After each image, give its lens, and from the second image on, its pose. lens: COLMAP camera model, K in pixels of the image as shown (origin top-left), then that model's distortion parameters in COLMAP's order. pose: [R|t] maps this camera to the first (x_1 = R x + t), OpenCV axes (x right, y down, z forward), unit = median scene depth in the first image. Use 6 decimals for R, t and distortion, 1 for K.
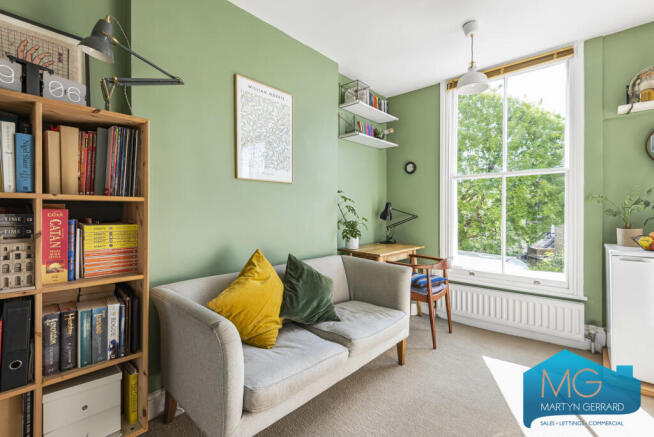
lens RADIAL K [[294.8, 0, 326.0], [0, 294.8, 211.7], [0, 0, 1]] dist [0.031755, -0.021313]
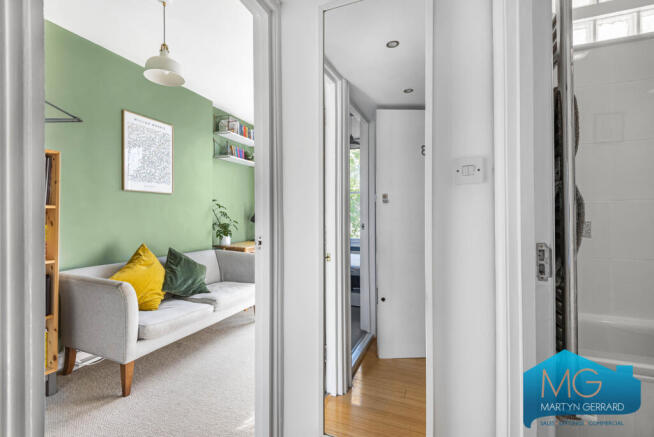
lens RADIAL K [[294.8, 0, 326.0], [0, 294.8, 211.7], [0, 0, 1]] dist [0.031755, -0.021313]
pose [[0.934670, -0.000790, 0.355516, 0.055821], [0.007625, 0.999812, -0.017825, 0.009743], [-0.355436, 0.019371, 0.934500, -0.482572]]
